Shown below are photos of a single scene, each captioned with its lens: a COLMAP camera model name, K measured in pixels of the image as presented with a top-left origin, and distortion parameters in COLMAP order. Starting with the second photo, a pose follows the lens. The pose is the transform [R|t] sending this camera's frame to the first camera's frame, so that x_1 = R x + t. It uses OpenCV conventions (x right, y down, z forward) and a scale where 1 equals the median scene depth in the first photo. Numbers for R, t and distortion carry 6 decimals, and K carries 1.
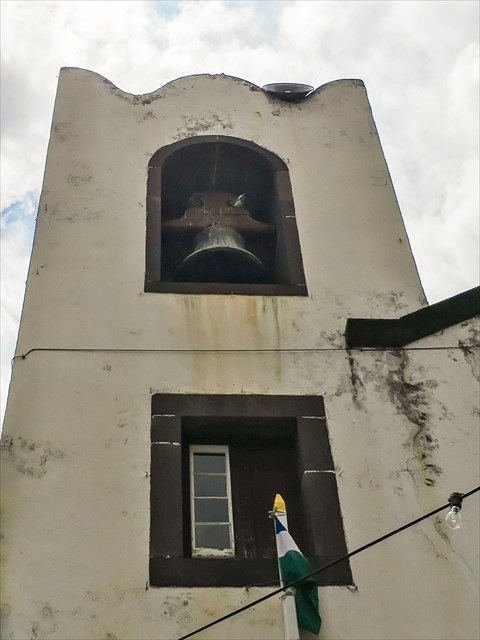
lens RADIAL K [[997.4, 0, 241.3], [0, 997.4, 320.3], [0, 0, 1]] dist [0.054382, 0.000000]
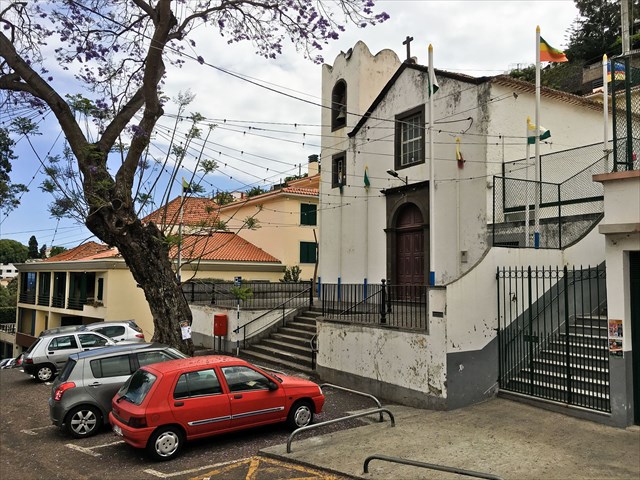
lens RADIAL K [[540.3, 0, 320.2], [0, 540.3, 237.8], [0, 0, 1]] dist [0.039467, -0.022162]
pose [[0.446212, -0.005062, -0.894913, 2.997420], [0.637971, 0.703080, 0.314122, -0.696633], [0.627605, -0.711093, 0.316952, -0.551530]]
